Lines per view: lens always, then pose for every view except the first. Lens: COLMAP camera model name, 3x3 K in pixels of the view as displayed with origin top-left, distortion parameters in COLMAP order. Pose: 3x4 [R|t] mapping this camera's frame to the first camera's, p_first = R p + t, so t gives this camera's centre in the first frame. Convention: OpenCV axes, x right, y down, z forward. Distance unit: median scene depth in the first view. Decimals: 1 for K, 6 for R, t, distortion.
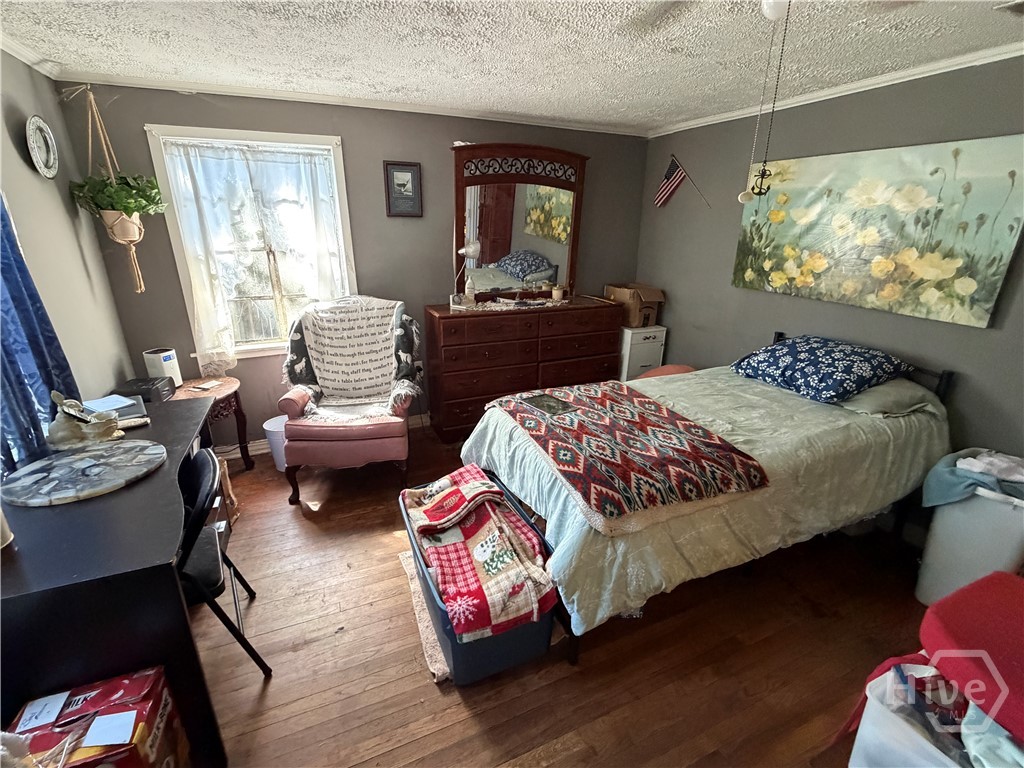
lens RADIAL K [[454.8, 0, 512.0], [0, 454.8, 384.0], [0, 0, 1]] dist [-0.002528, -0.000136]
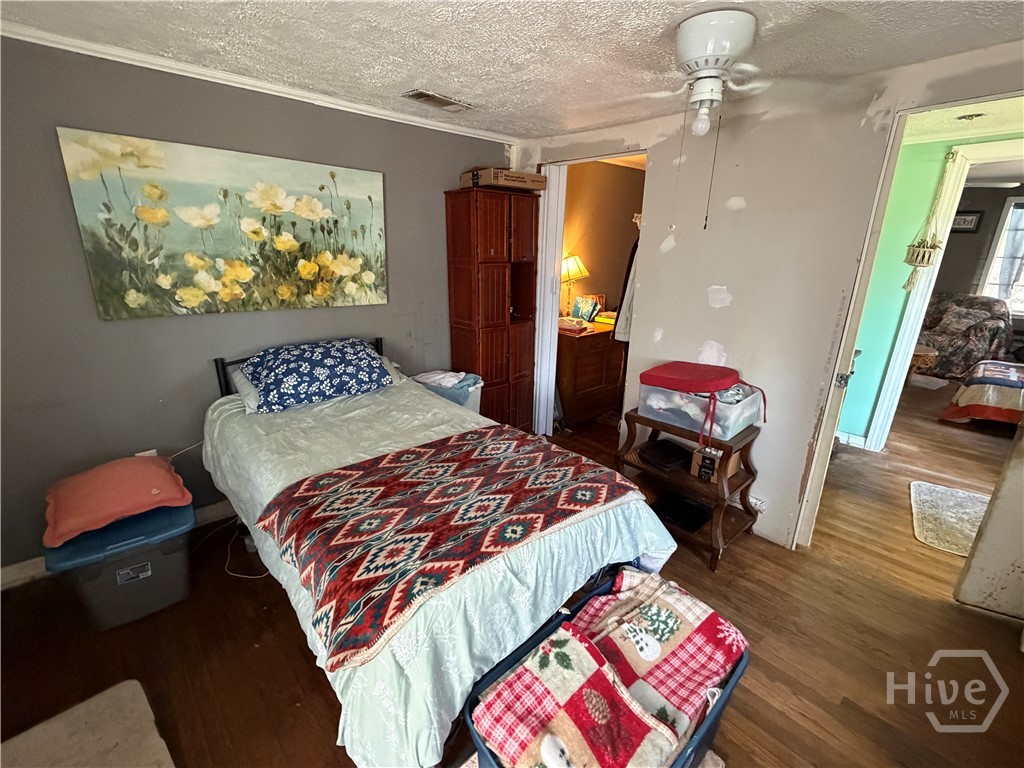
lens RADIAL K [[454.8, 0, 512.0], [0, 454.8, 384.0], [0, 0, 1]] dist [-0.002528, -0.000136]
pose [[-0.318473, -0.301544, 0.898691, -0.444160], [0.284675, 0.873869, 0.394097, -0.329968], [-0.904176, 0.381344, -0.192462, 0.932289]]
